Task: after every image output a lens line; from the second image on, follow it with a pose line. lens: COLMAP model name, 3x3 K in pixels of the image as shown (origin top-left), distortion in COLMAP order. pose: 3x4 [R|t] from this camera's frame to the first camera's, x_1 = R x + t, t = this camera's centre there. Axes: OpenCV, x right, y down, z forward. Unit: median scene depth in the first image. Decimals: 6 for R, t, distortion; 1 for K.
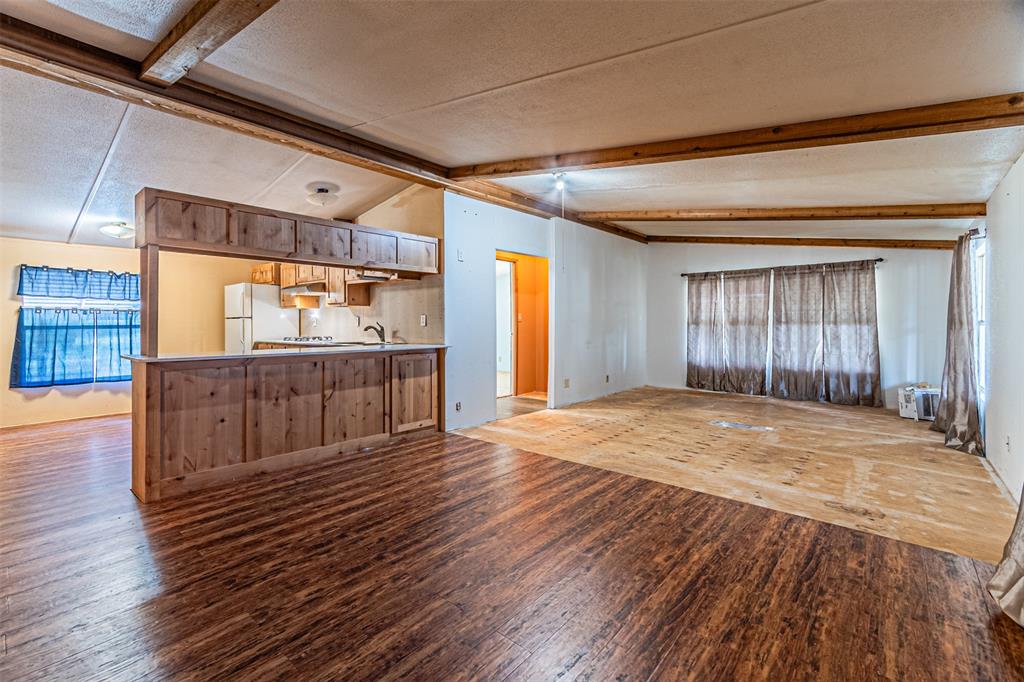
lens RADIAL K [[442.8, 0, 512.3], [0, 442.8, 327.6], [0, 0, 1]] dist [-0.000457, -0.000426]
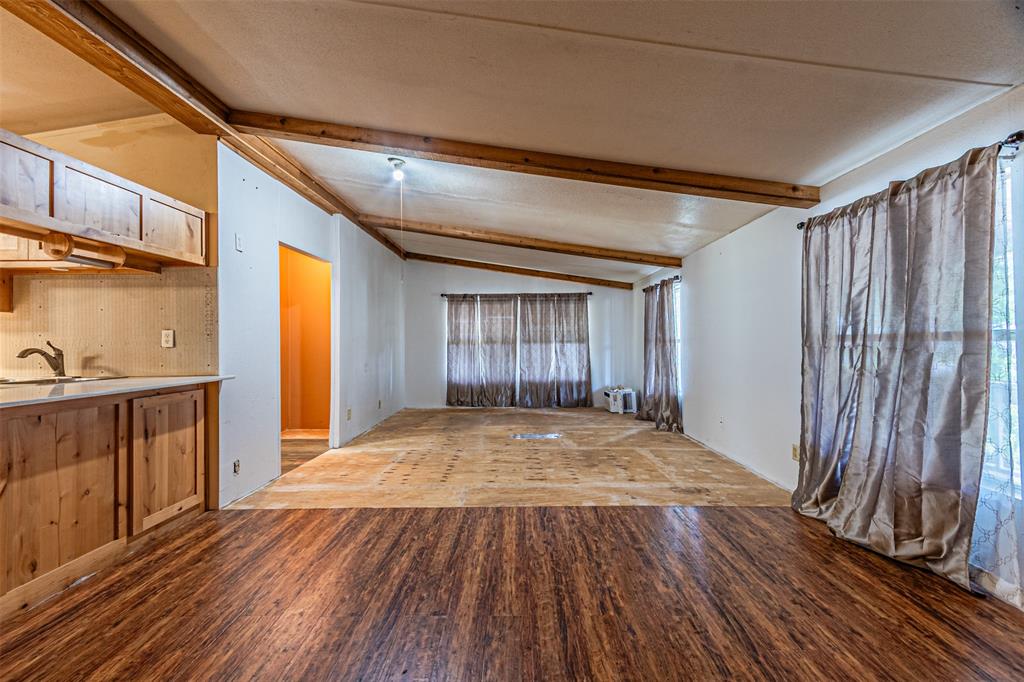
lens RADIAL K [[438.4, 0, 512.0], [0, 438.4, 341.0], [0, 0, 1]] dist [0.003222, -0.000437]
pose [[0.760644, -0.000850, 0.649169, -0.246271], [0.012246, 0.999840, -0.013039, 0.001385], [-0.649054, 0.017868, 0.760533, 0.229251]]
